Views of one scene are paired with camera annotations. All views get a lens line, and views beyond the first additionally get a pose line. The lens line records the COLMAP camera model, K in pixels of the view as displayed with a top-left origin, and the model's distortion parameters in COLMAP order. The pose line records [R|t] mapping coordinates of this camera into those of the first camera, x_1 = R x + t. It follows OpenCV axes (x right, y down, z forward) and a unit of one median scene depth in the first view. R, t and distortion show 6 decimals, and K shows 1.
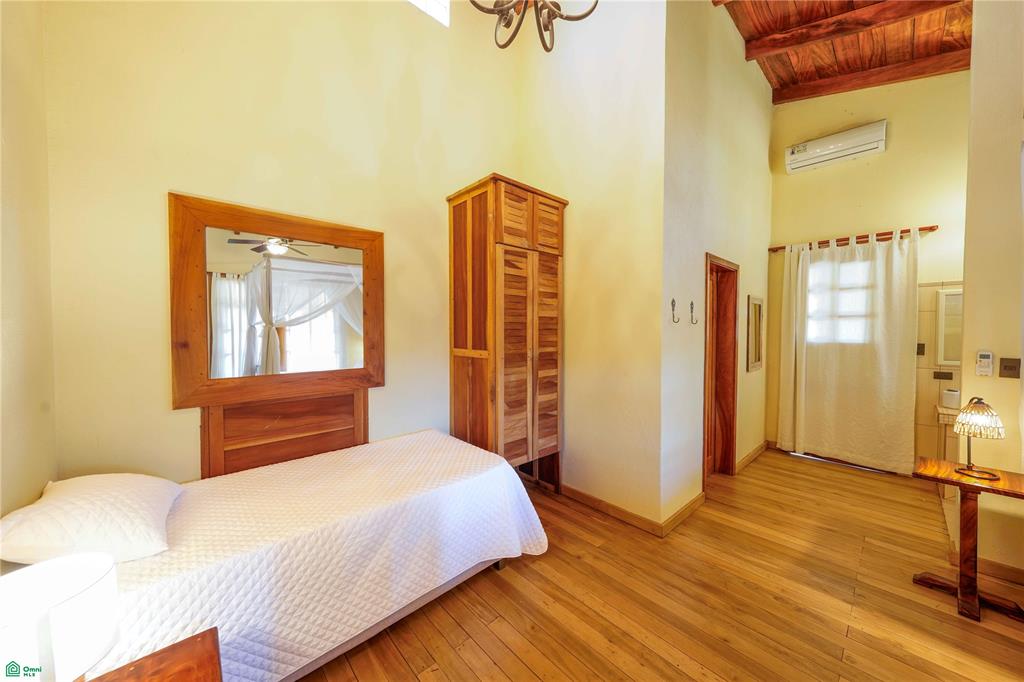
lens RADIAL K [[354.5, 0, 510.2], [0, 354.5, 337.3], [0, 0, 1]] dist [0.001682, 0.000314]
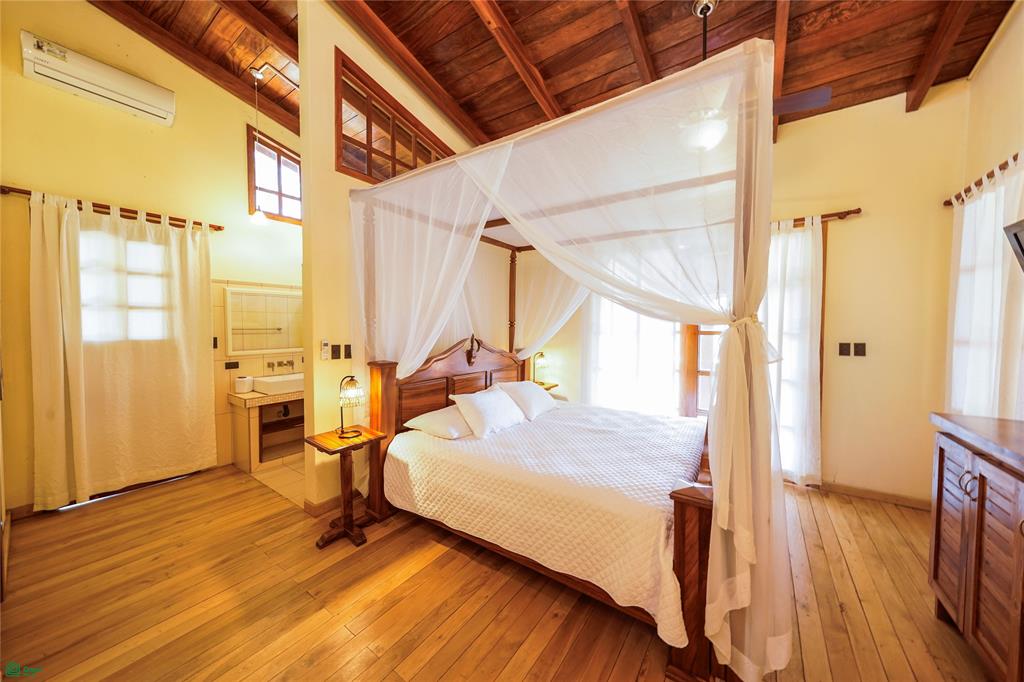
lens RADIAL K [[354.5, 0, 509.4], [0, 354.5, 336.6], [0, 0, 1]] dist [0.001682, 0.000314]
pose [[-0.214561, -0.037510, 0.975990, -0.039133], [0.019672, 0.998894, 0.042715, -0.011458], [-0.976512, 0.028364, -0.213586, 0.375706]]
